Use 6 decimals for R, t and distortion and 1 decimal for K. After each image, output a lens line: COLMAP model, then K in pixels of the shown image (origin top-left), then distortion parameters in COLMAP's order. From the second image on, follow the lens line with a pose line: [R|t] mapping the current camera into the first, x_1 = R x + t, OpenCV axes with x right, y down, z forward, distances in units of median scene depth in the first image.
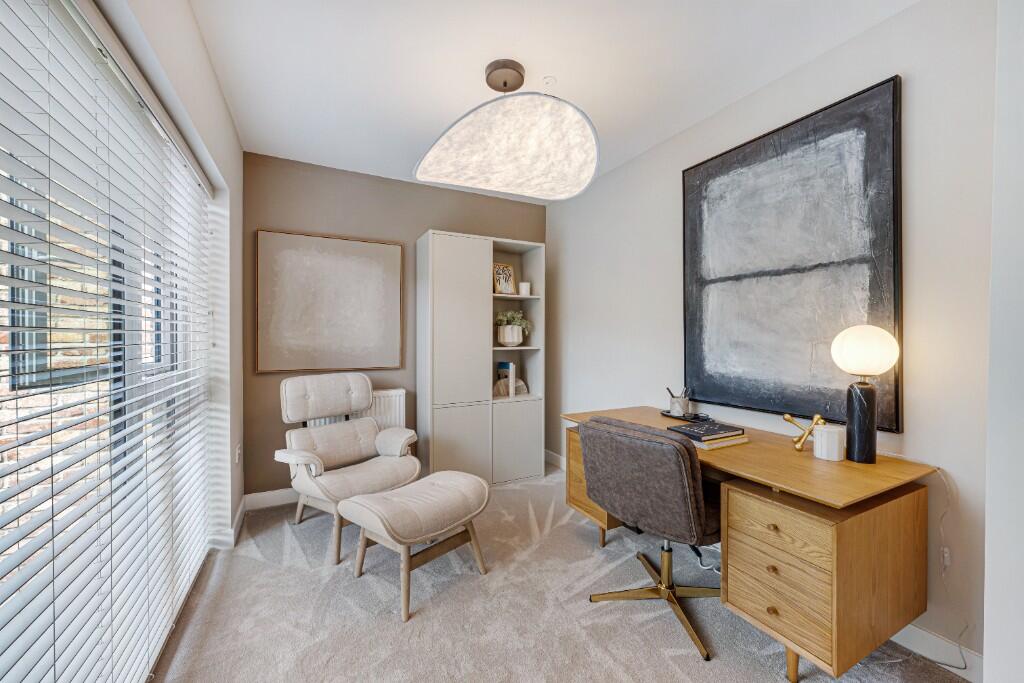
lens RADIAL K [[404.5, 0, 517.5], [0, 404.5, 340.1], [0, 0, 1]] dist [-0.000557, -0.000100]
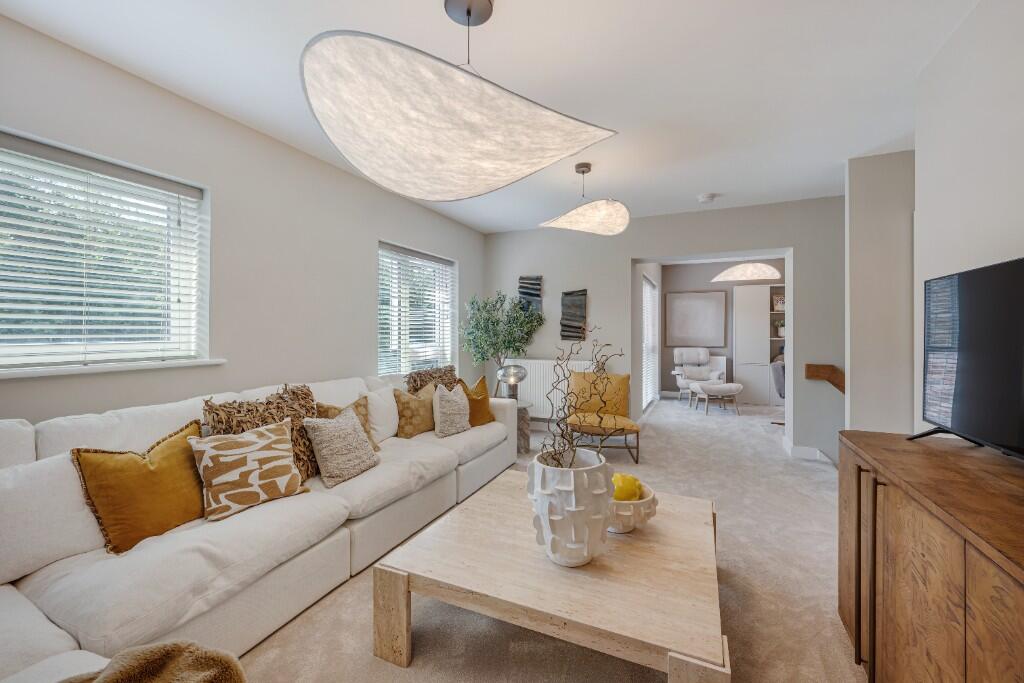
lens RADIAL K [[404.5, 0, 511.2], [0, 404.5, 335.8], [0, 0, 1]] dist [-0.000557, -0.000100]
pose [[0.611333, 0.010048, -0.791309, 0.861236], [-0.001675, 0.999934, 0.011403, -0.018368], [0.791371, -0.005645, 0.611310, -1.465708]]
